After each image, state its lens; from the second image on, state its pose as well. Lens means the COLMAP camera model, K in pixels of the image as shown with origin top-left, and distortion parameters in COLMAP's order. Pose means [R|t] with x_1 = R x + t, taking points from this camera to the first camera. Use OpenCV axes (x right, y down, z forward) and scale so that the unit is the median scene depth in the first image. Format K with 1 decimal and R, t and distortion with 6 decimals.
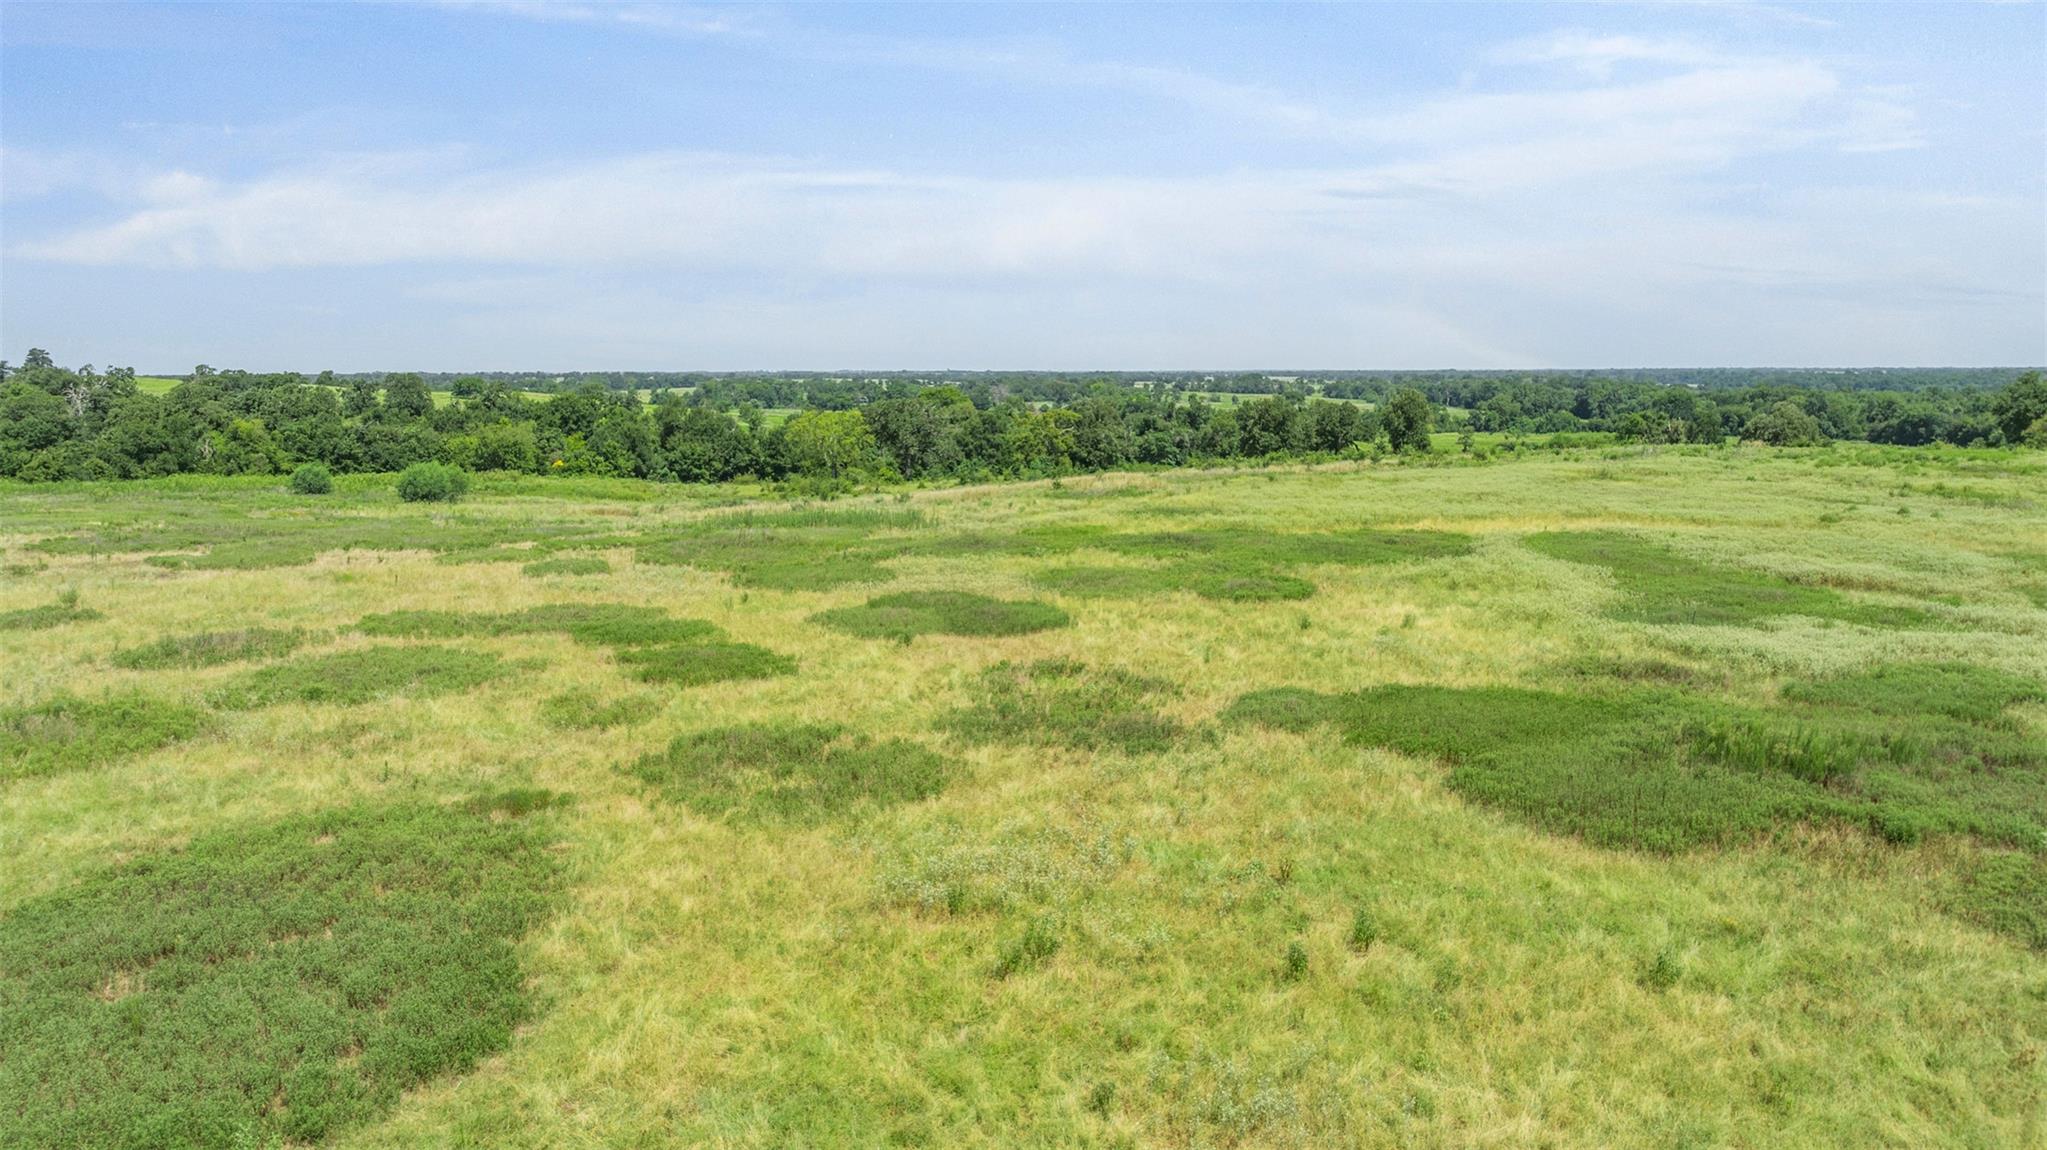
lens RADIAL K [[1458.7, 0, 1023.5], [0, 1458.7, 575.0], [0, 0, 1]] dist [-0.020829, 0.006844]
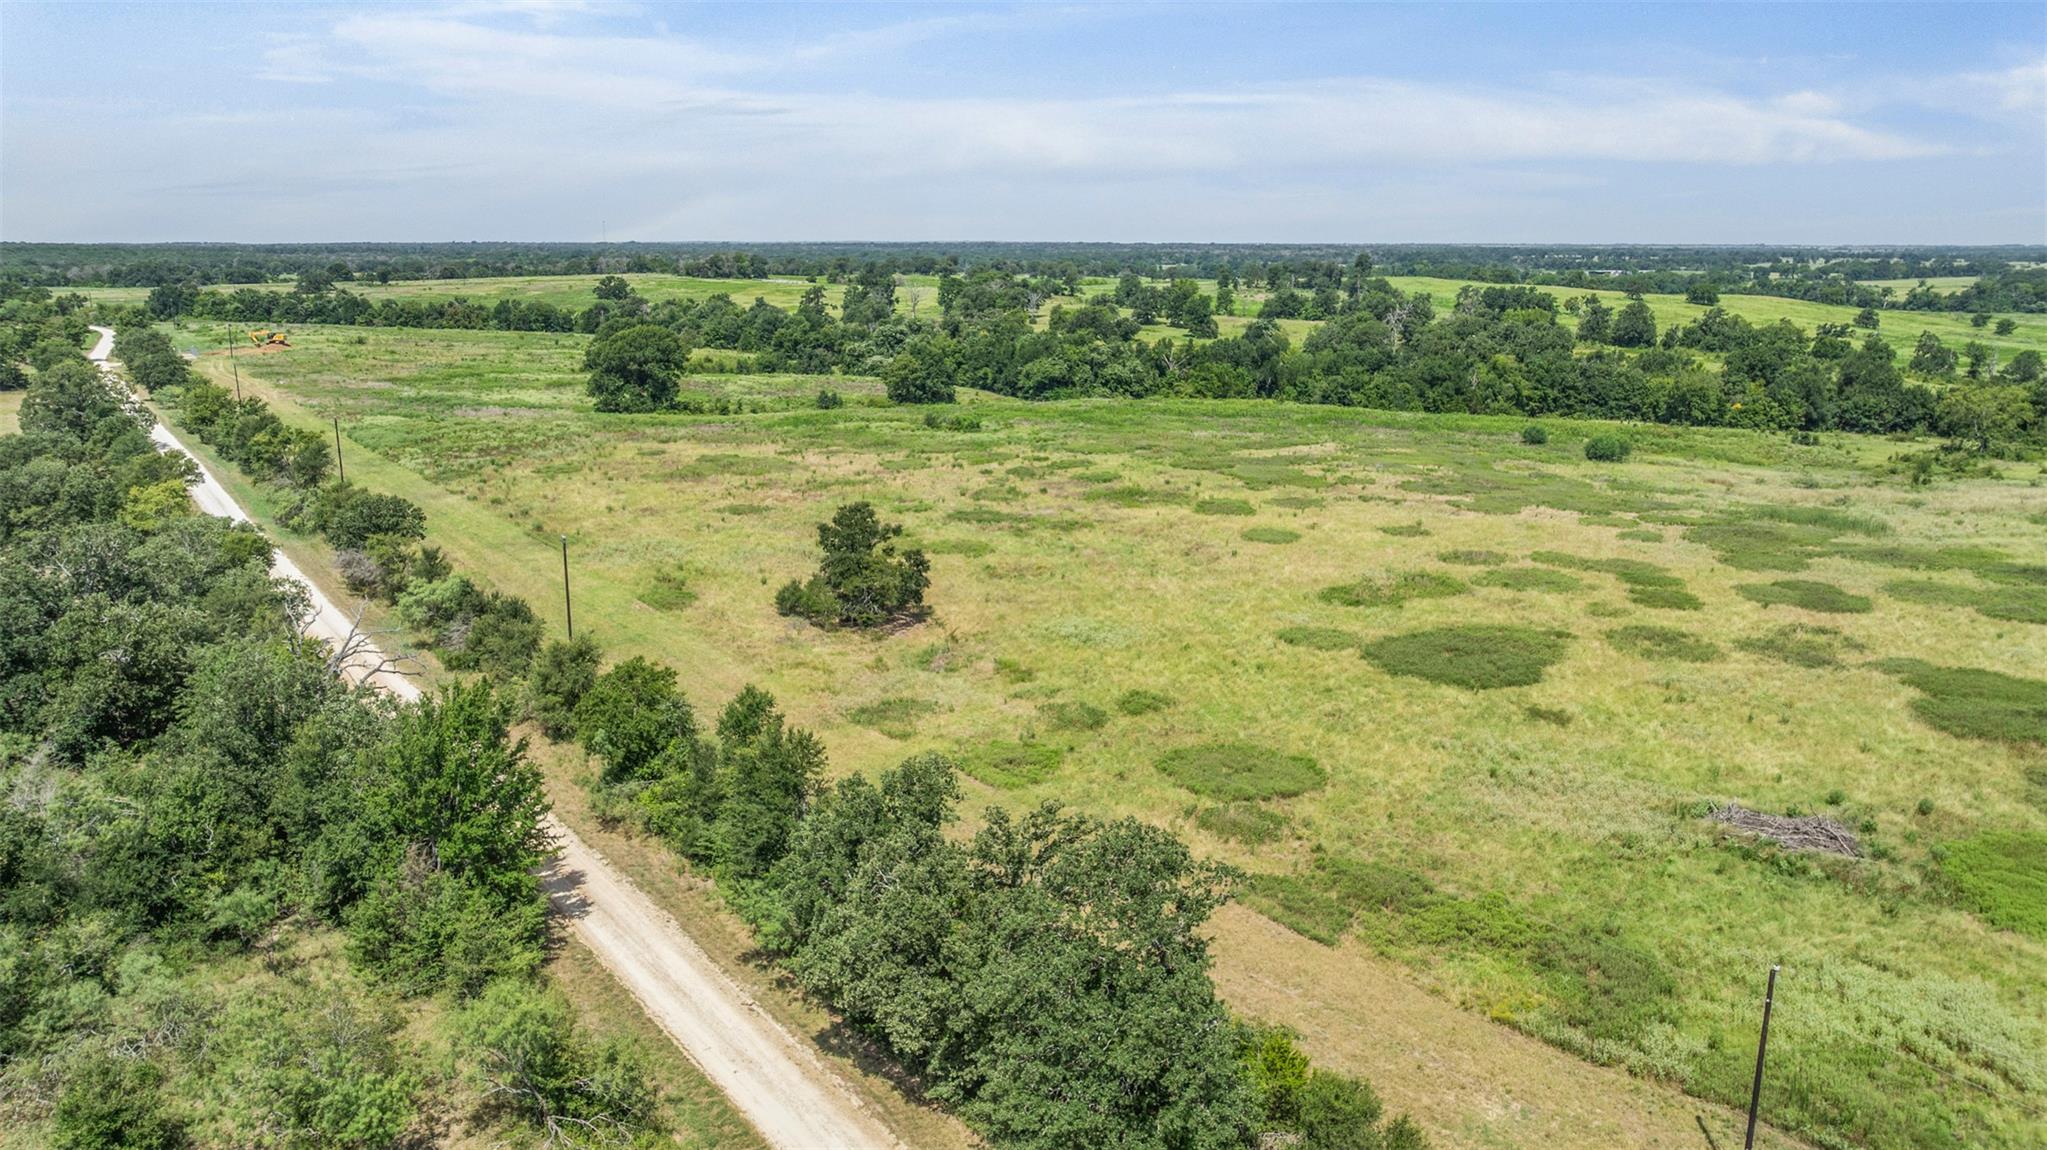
lens RADIAL K [[1458.7, 0, 1023.5], [0, 1458.7, 575.0], [0, 0, 1]] dist [-0.020829, 0.006844]
pose [[0.692847, 0.169034, -0.700992, 0.631186], [-0.105563, 0.985439, 0.133287, -0.162441], [0.713315, -0.018349, 0.700603, -1.236525]]
